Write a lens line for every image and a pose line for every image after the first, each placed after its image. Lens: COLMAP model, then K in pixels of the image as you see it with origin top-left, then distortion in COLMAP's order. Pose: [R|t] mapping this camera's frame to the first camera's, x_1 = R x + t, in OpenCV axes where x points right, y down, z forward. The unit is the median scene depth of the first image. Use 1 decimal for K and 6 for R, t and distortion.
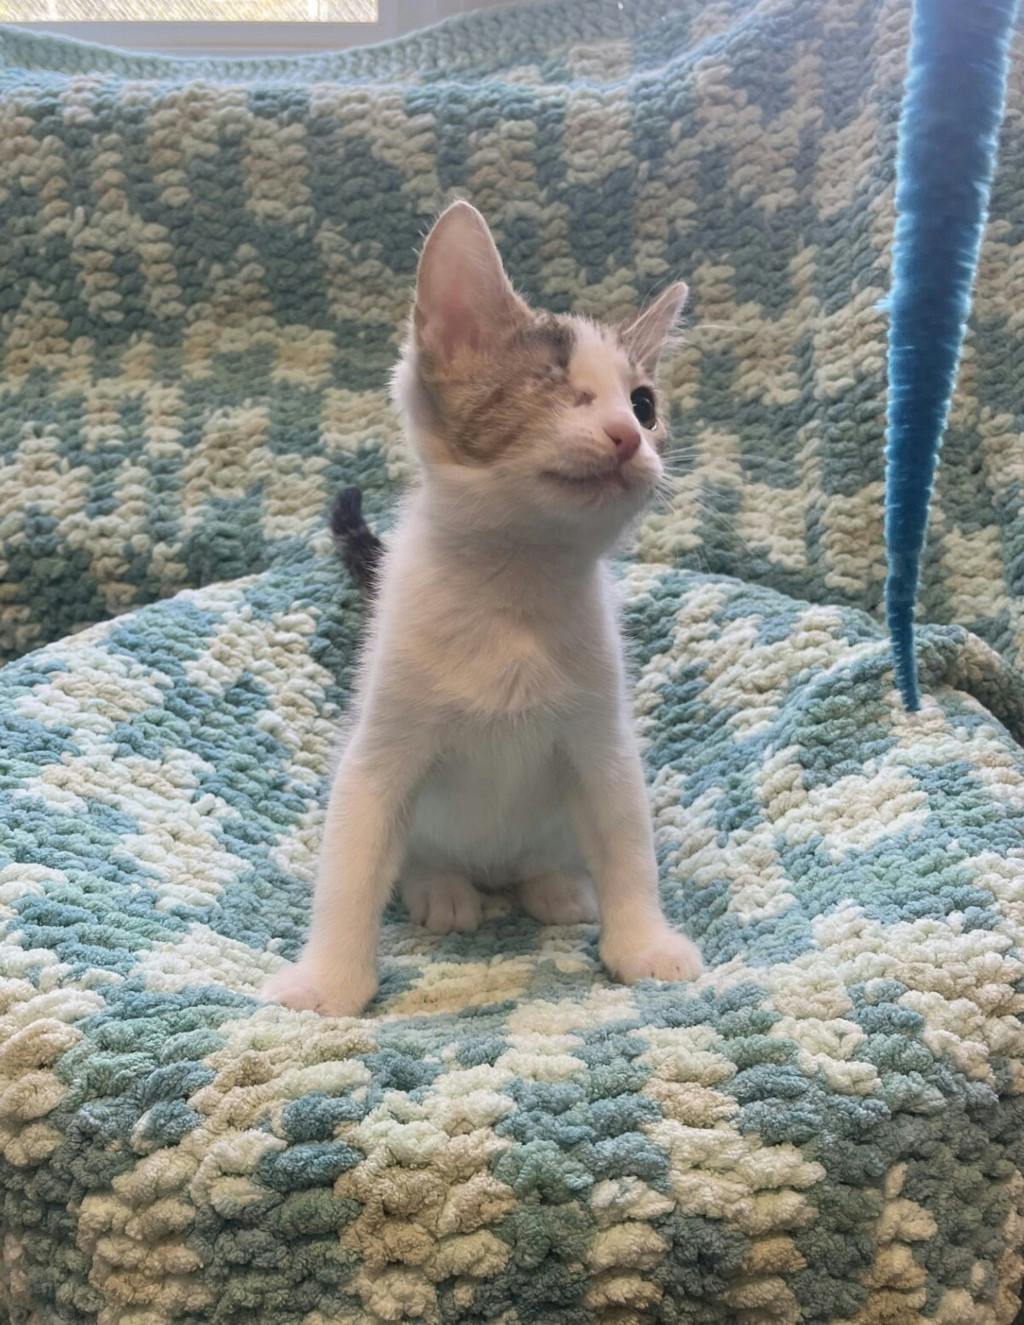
lens RADIAL K [[1101.2, 0, 511.8], [0, 1101.2, 727.3], [0, 0, 1]] dist [0.010236, -0.002227]
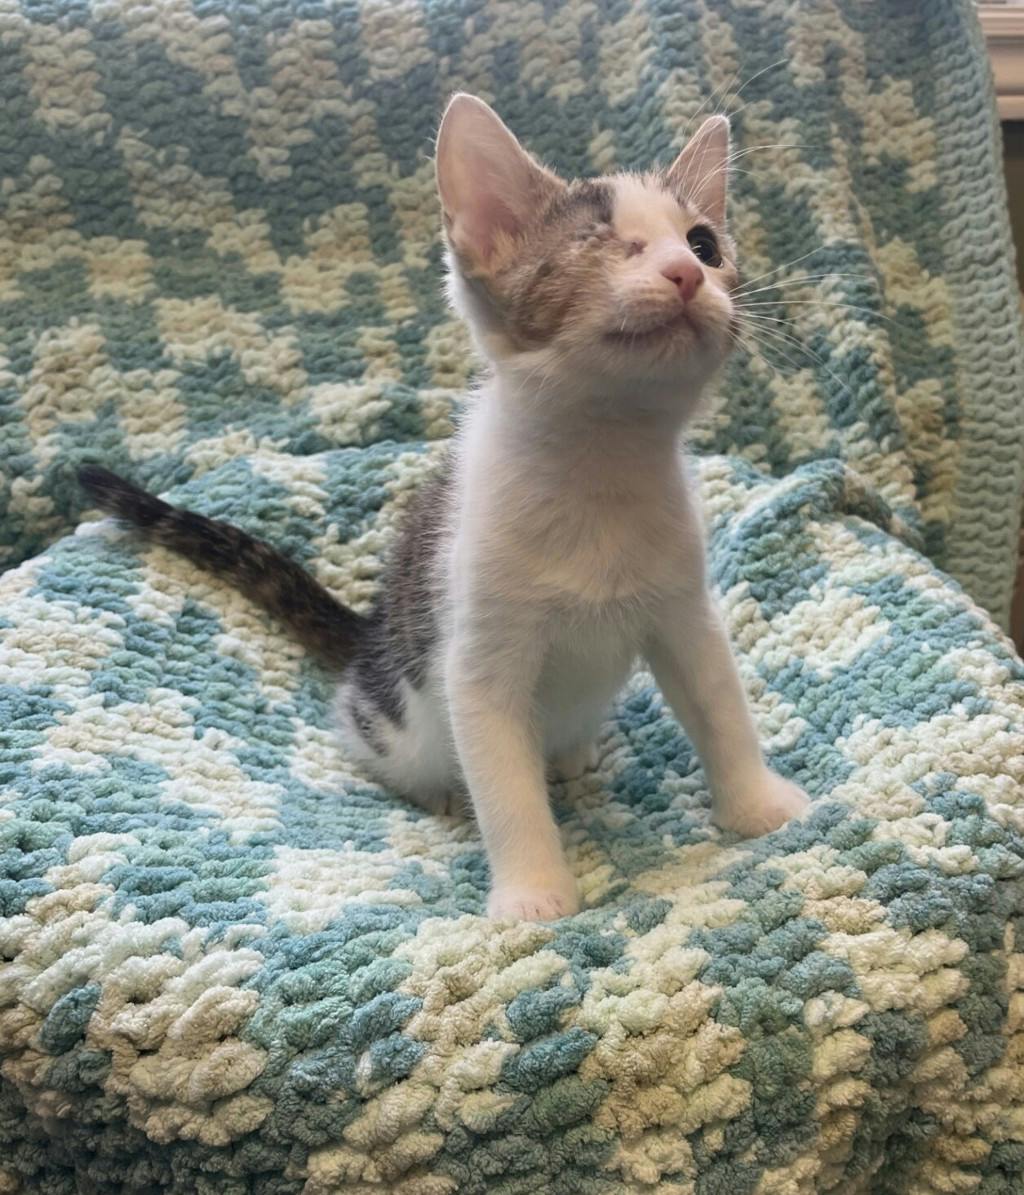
lens RADIAL K [[1046.8, 0, 544.4], [0, 1046.8, 600.7], [0, 0, 1]] dist [0.019825, -0.017070]
pose [[0.955101, -0.159375, 0.249762, -0.179994], [0.157345, 0.987141, 0.028205, -0.025509], [-0.251046, 0.012360, 0.967896, 0.026979]]
